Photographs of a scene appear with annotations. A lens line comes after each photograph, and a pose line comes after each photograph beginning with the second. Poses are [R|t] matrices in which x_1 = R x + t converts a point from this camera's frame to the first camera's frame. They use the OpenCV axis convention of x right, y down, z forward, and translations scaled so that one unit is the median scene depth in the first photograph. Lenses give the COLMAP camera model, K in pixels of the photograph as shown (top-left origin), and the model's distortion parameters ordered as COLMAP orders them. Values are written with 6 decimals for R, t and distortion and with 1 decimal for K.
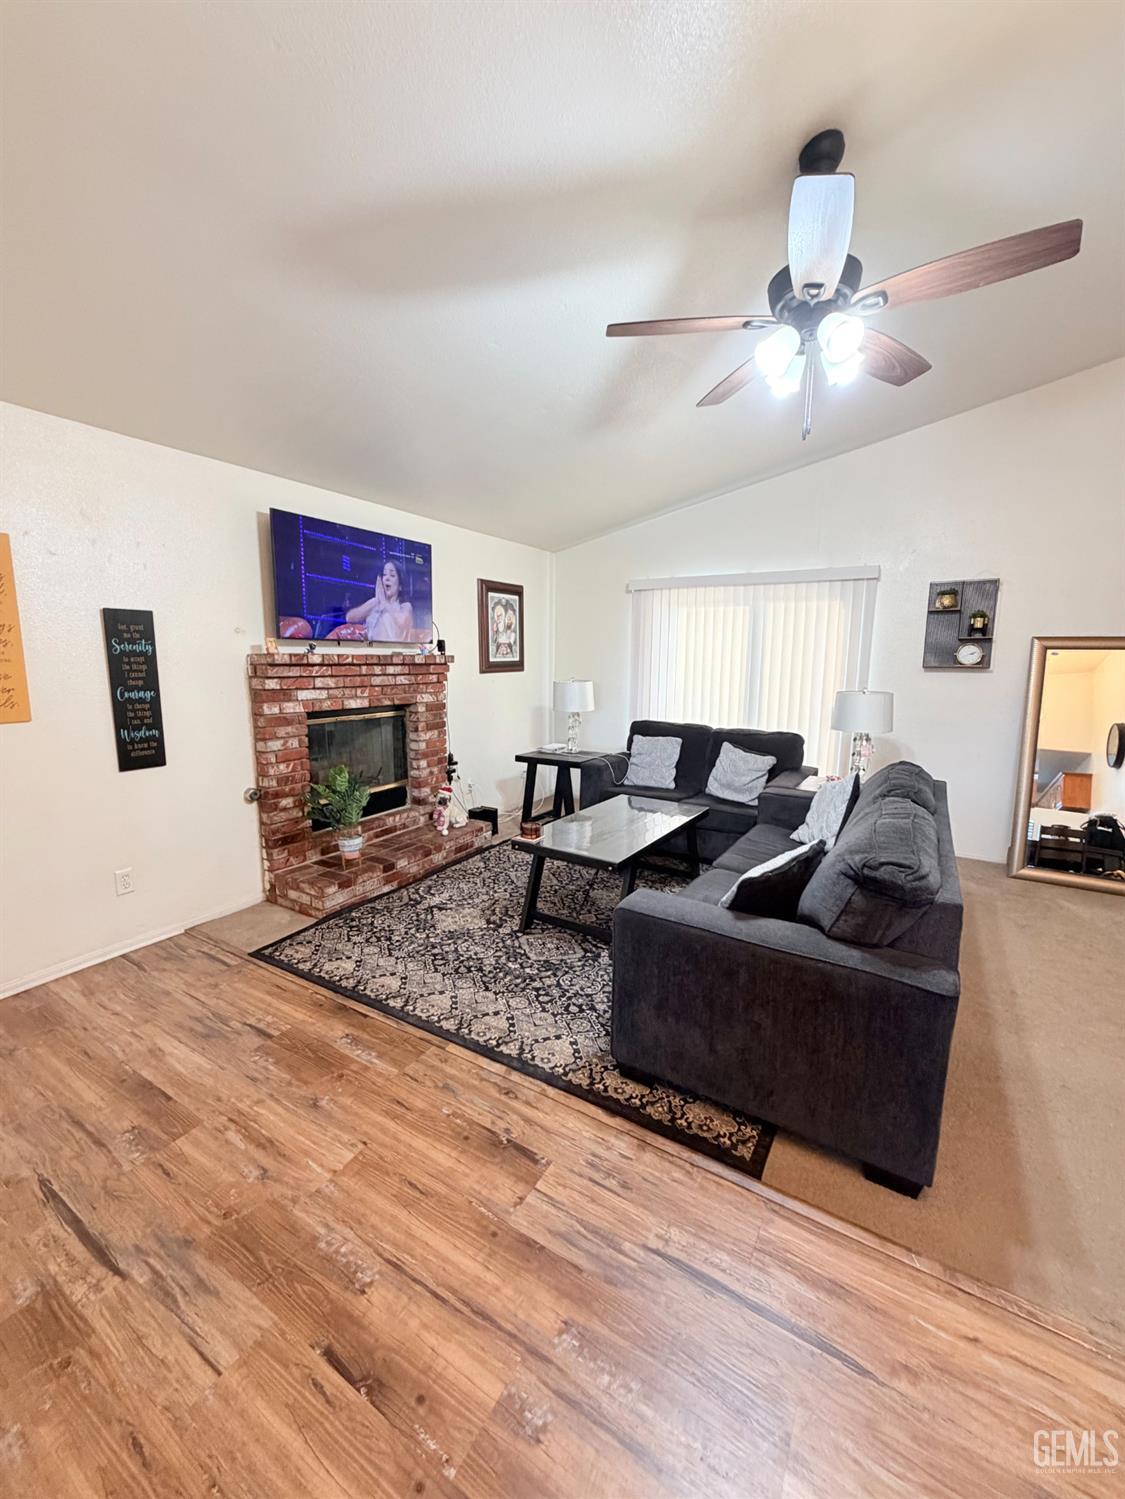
lens RADIAL K [[596.4, 0, 562.5], [0, 596.4, 749.5], [0, 0, 1]] dist [0.001018, -0.000067]
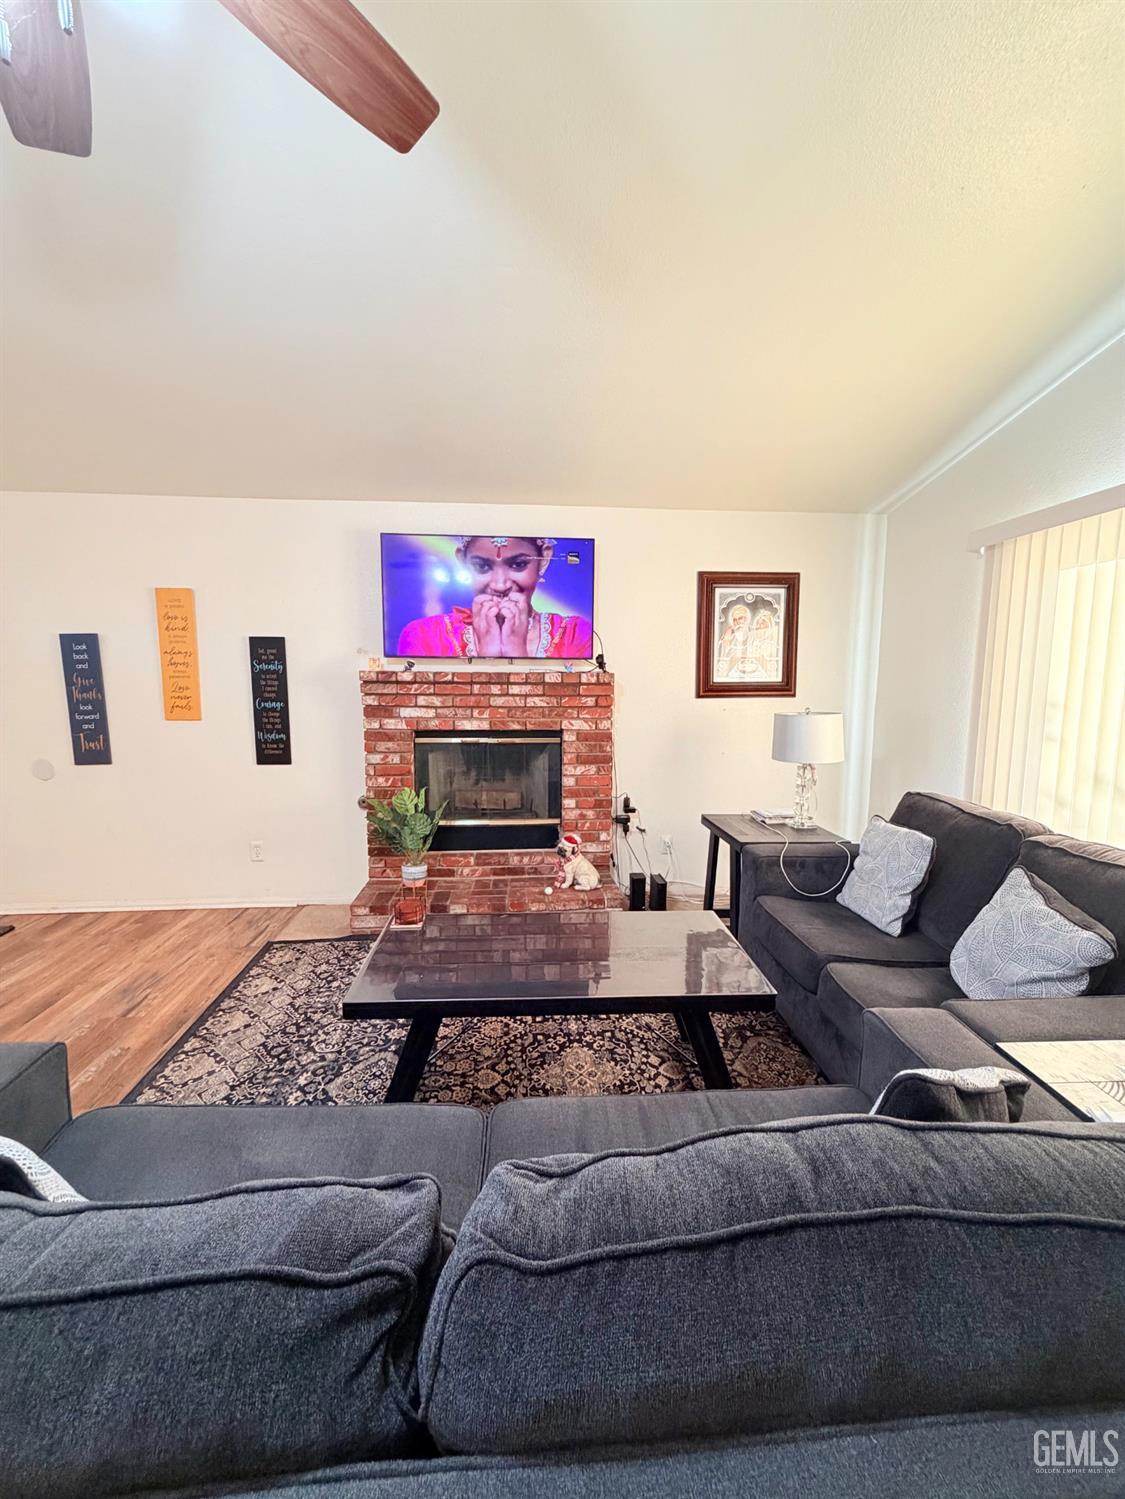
lens RADIAL K [[596.4, 0, 562.5], [0, 596.4, 749.5], [0, 0, 1]] dist [0.001018, -0.000067]
pose [[0.585925, 0.088123, -0.805559, 0.622617], [-0.126657, 0.991811, 0.016374, -0.092145], [0.800406, 0.092435, 0.592289, 0.722718]]
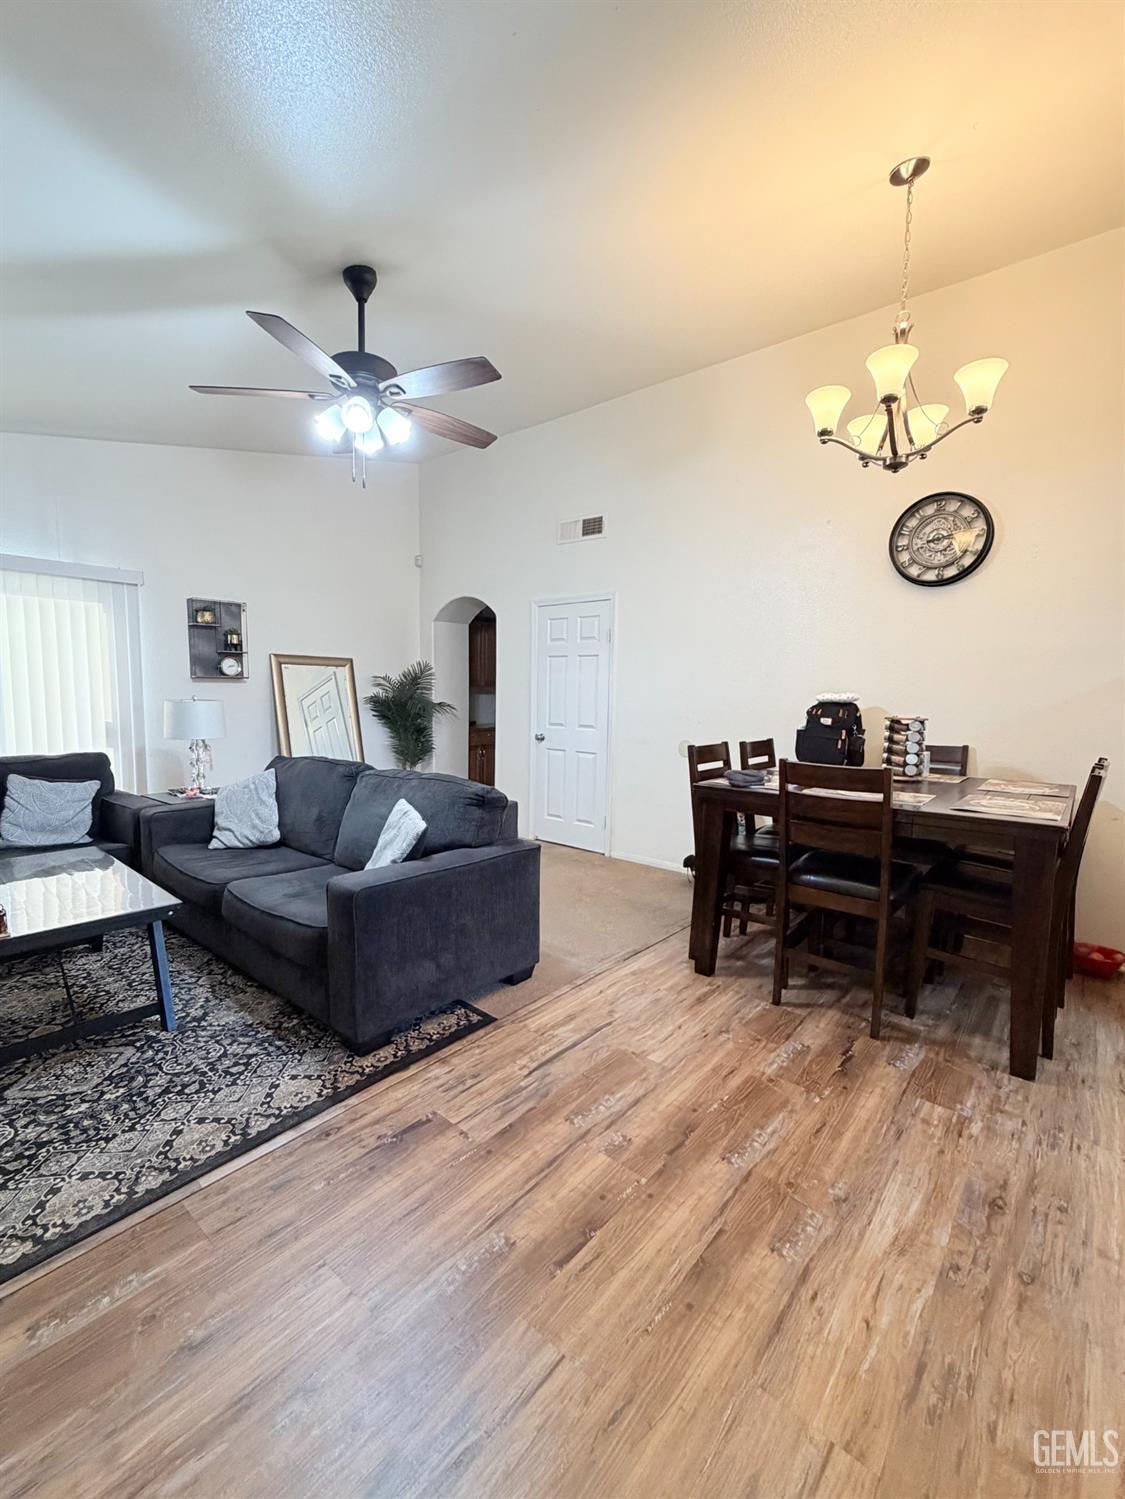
lens RADIAL K [[644.4, 0, 562.5], [0, 644.4, 749.5], [0, 0, 1]] dist [-0.000059, -0.000267]
pose [[0.152355, -0.096522, 0.983601, -0.617045], [0.142032, 0.987027, 0.074858, -0.008139], [-0.978067, 0.128298, 0.164088, 0.283555]]
